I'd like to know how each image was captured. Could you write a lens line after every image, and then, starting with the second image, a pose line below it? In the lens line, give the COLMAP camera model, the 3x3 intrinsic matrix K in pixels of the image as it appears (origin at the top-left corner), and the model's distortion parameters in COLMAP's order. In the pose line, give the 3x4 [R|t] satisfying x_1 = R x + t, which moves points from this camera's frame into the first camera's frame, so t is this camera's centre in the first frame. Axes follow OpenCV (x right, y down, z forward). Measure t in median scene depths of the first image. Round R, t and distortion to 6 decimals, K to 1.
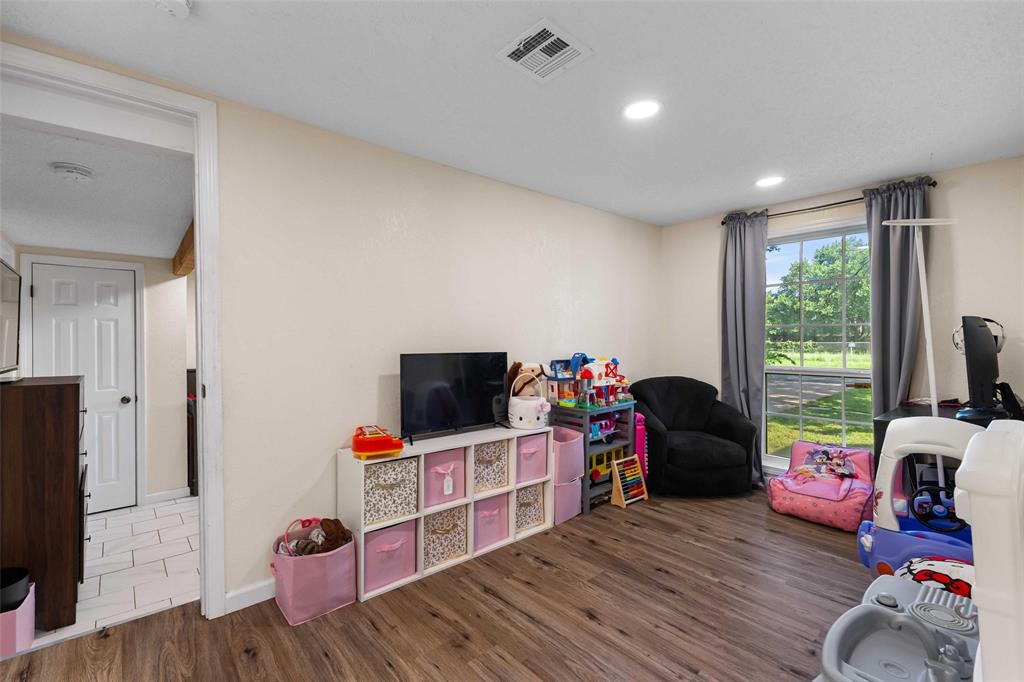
lens RADIAL K [[448.7, 0, 512.3], [0, 448.7, 346.1], [0, 0, 1]] dist [0.007505, -0.000127]
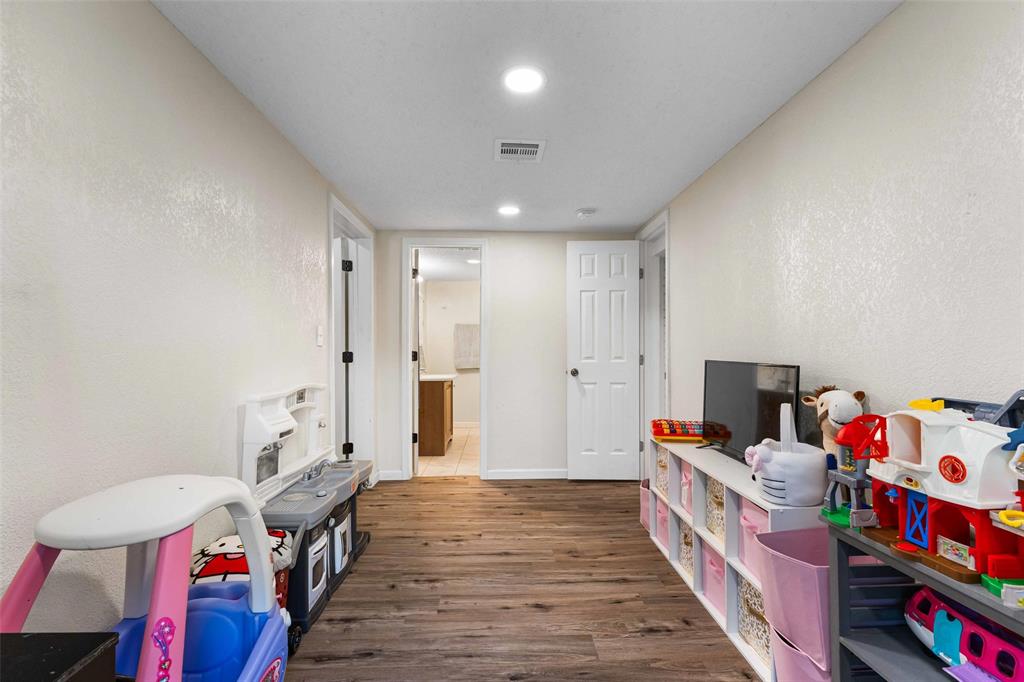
lens RADIAL K [[441.8, 0, 516.0], [0, 441.8, 339.2], [0, 0, 1]] dist [0.001718, -0.000194]
pose [[-0.627881, -0.012637, -0.778207, 1.053198], [-0.007778, 0.999920, -0.009961, -0.020412], [0.778271, -0.000202, -0.627929, 1.647154]]
